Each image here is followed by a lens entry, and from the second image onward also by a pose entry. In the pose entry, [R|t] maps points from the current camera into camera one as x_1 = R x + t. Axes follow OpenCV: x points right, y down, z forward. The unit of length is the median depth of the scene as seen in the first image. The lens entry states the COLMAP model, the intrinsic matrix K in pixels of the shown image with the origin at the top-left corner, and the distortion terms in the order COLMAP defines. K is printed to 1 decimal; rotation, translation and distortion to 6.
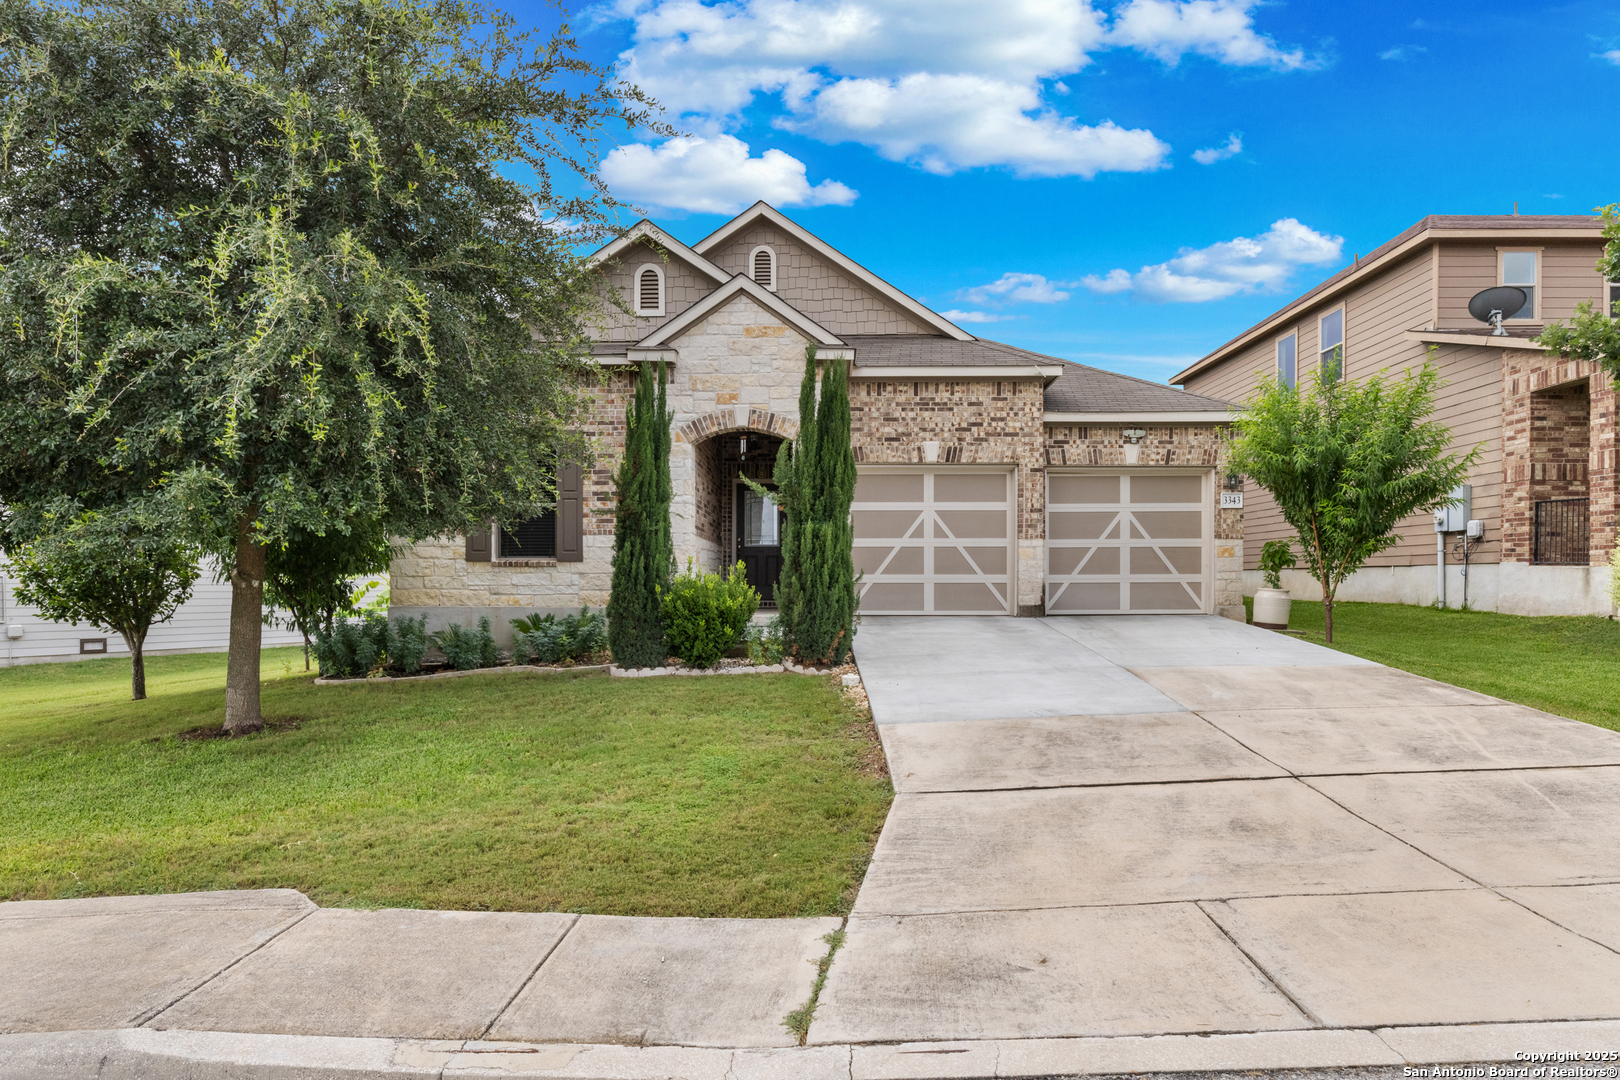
lens RADIAL K [[995.8, 0, 848.5], [0, 995.8, 605.6], [0, 0, 1]] dist [-0.003183, -0.001446]
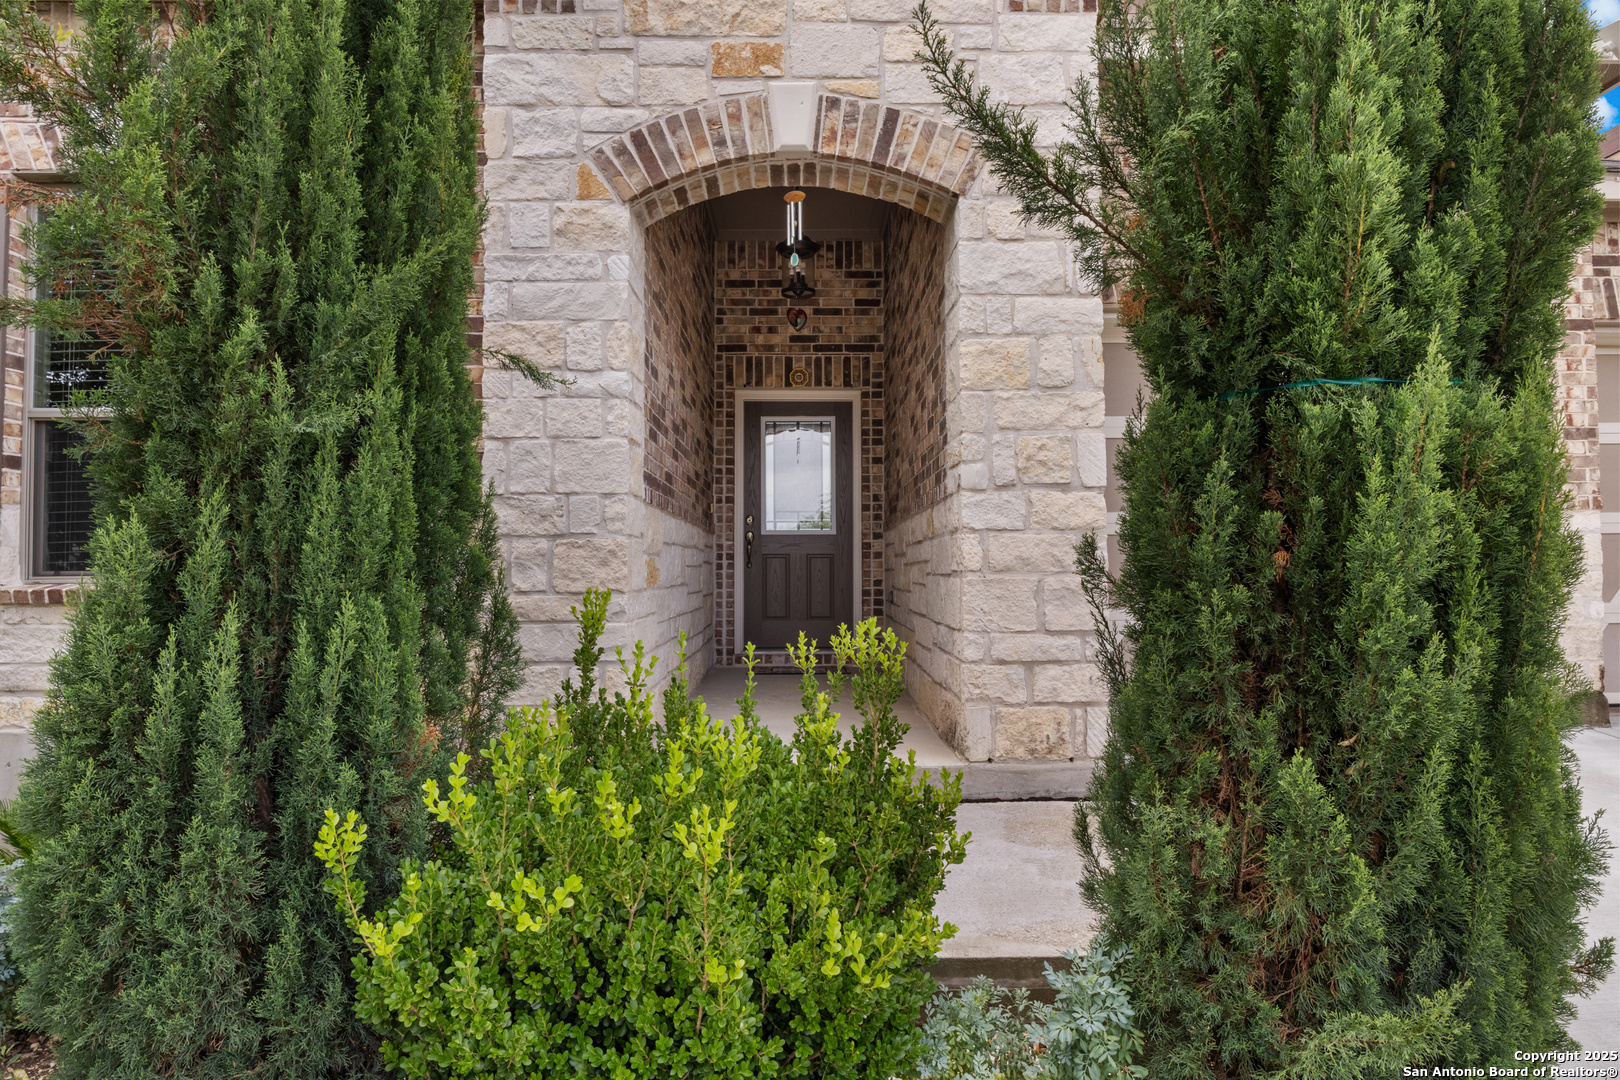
lens RADIAL K [[955.4, 0, 830.1], [0, 955.4, 535.8], [0, 0, 1]] dist [-0.000729, -0.000194]
pose [[0.999871, -0.005307, 0.015143, -0.093403], [0.006133, 0.998467, -0.055013, -0.040515], [-0.014828, 0.055099, 0.998371, 0.657005]]
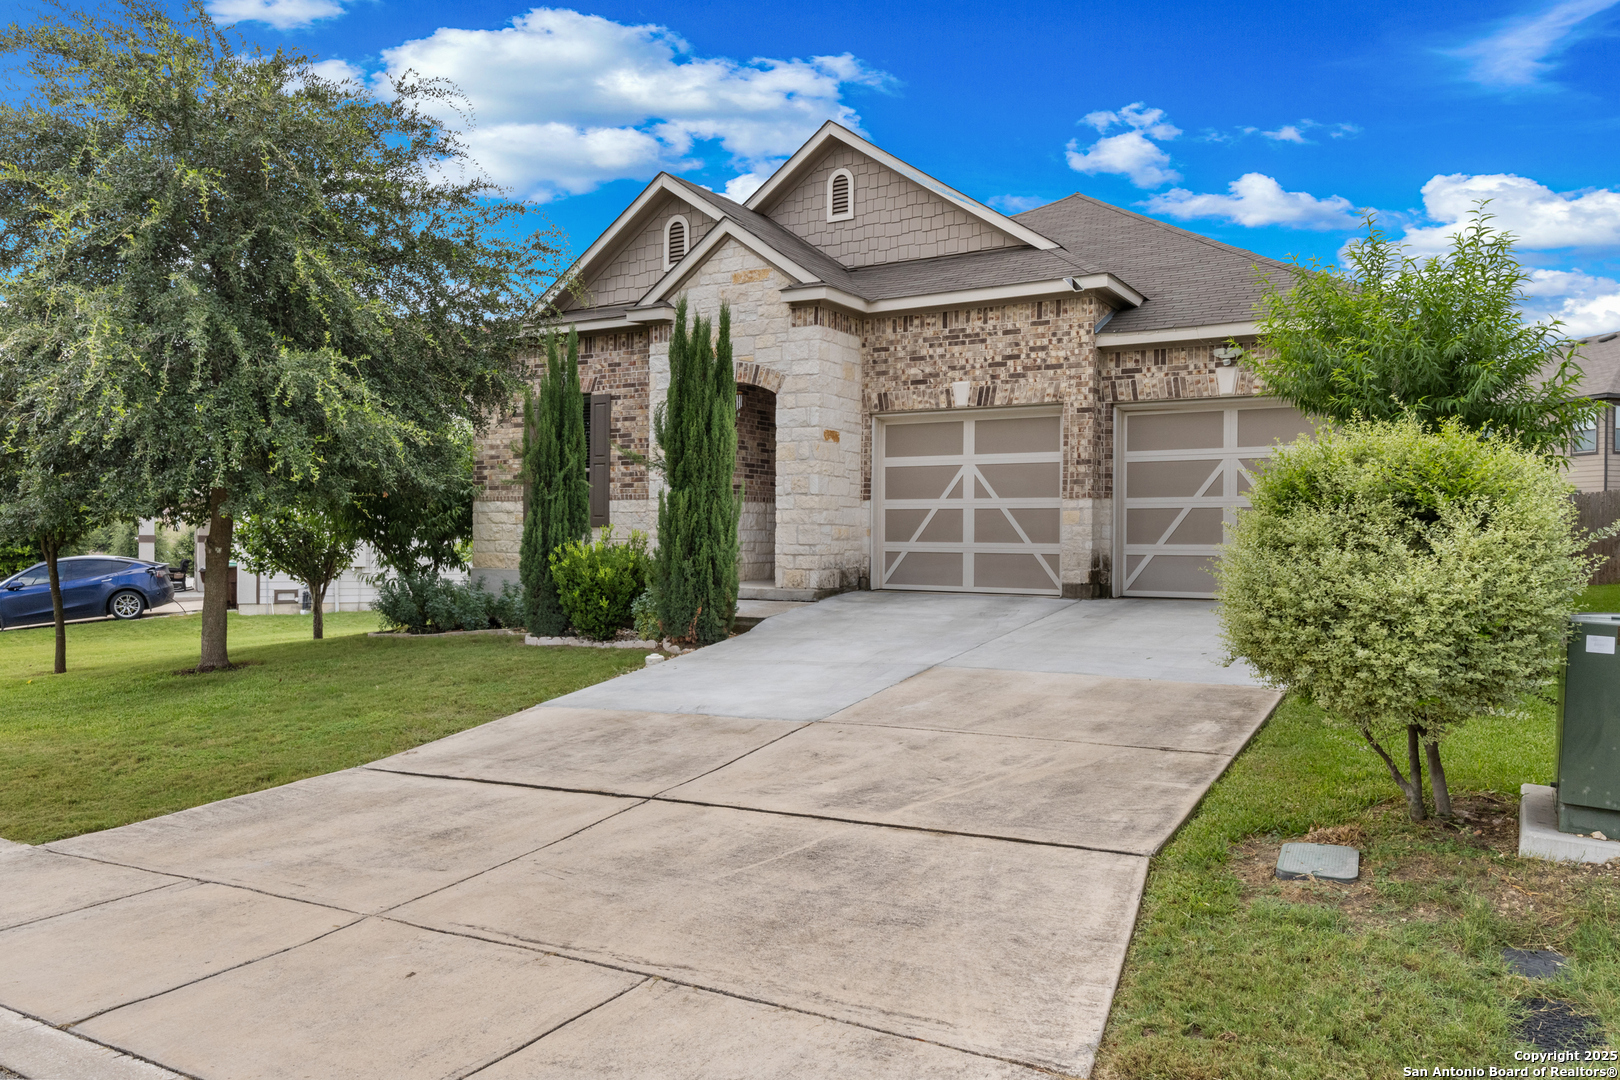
lens RADIAL K [[1217.5, 0, 810.0], [0, 1217.5, 540.0], [0, 0, 1]] dist [0.001838, -0.001883]
pose [[0.841895, 0.009109, -0.539564, 0.523068], [-0.018765, 0.999747, -0.012402, -0.018878], [0.539315, 0.020567, 0.841853, 0.086173]]
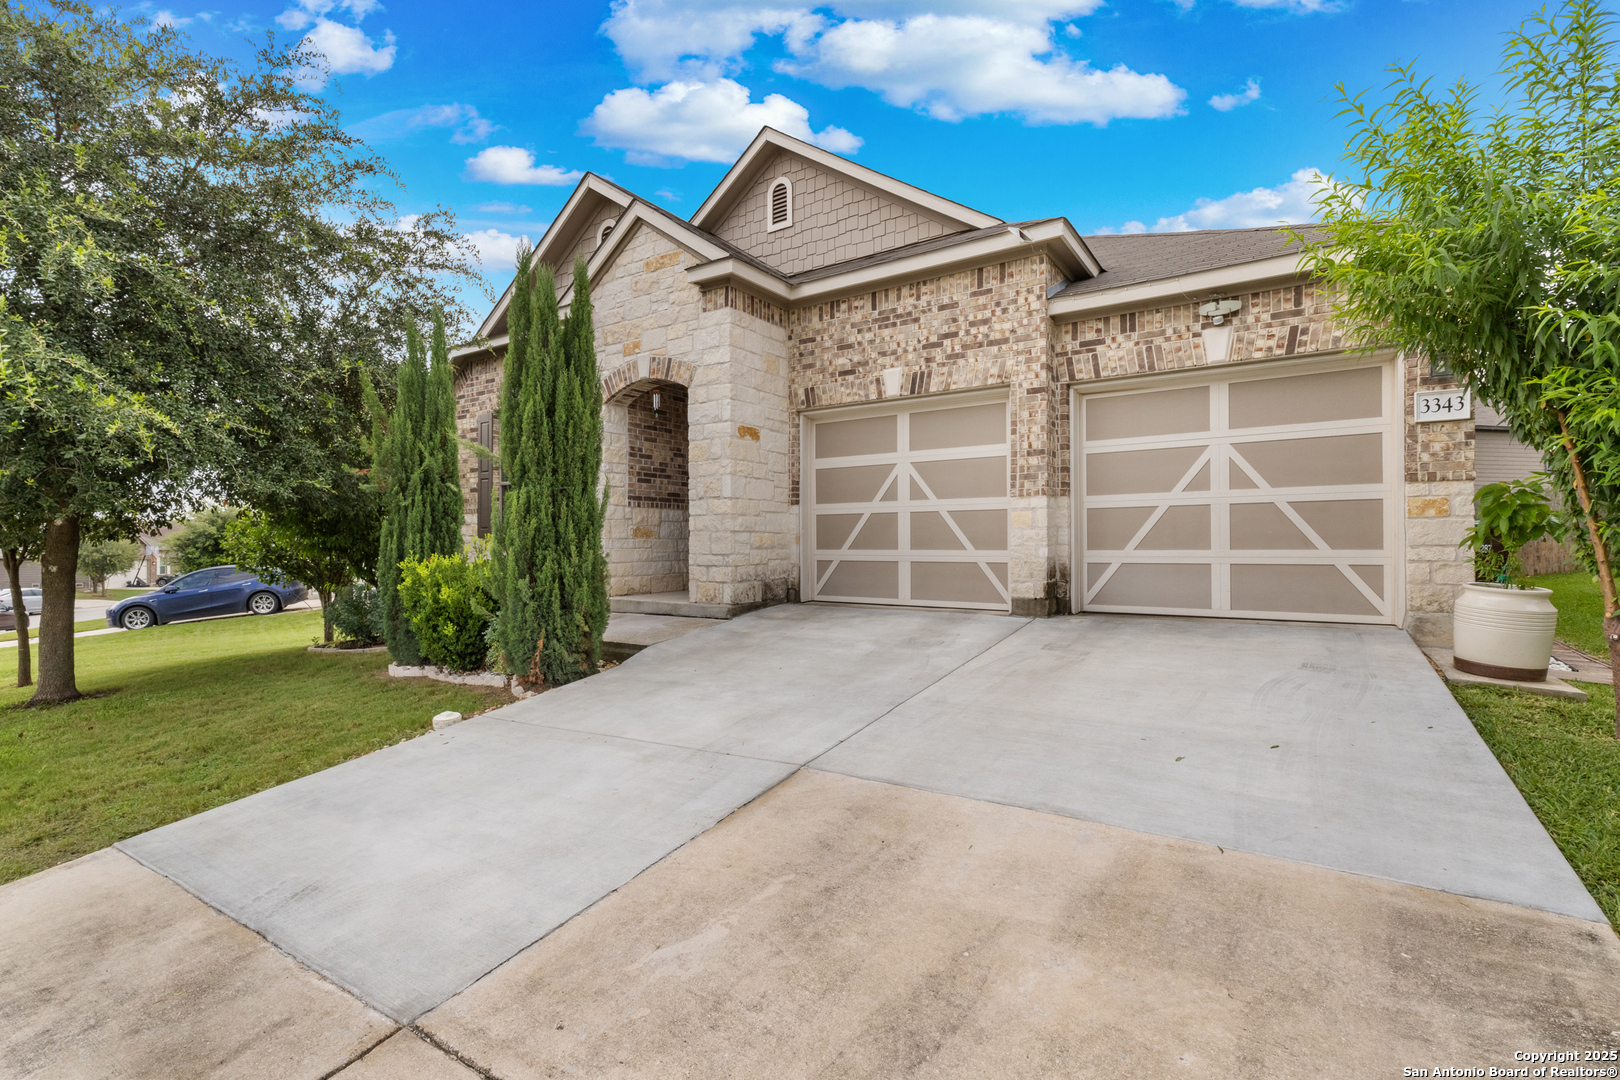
lens RADIAL K [[750.7, 0, 810.0], [0, 750.7, 540.0], [0, 0, 1]] dist [-0.003798, 0.000041]
pose [[0.816696, -0.003977, -0.577054, 0.351021], [-0.007467, 0.999820, -0.017459, -0.028999], [0.577020, 0.018567, 0.816519, 0.517875]]
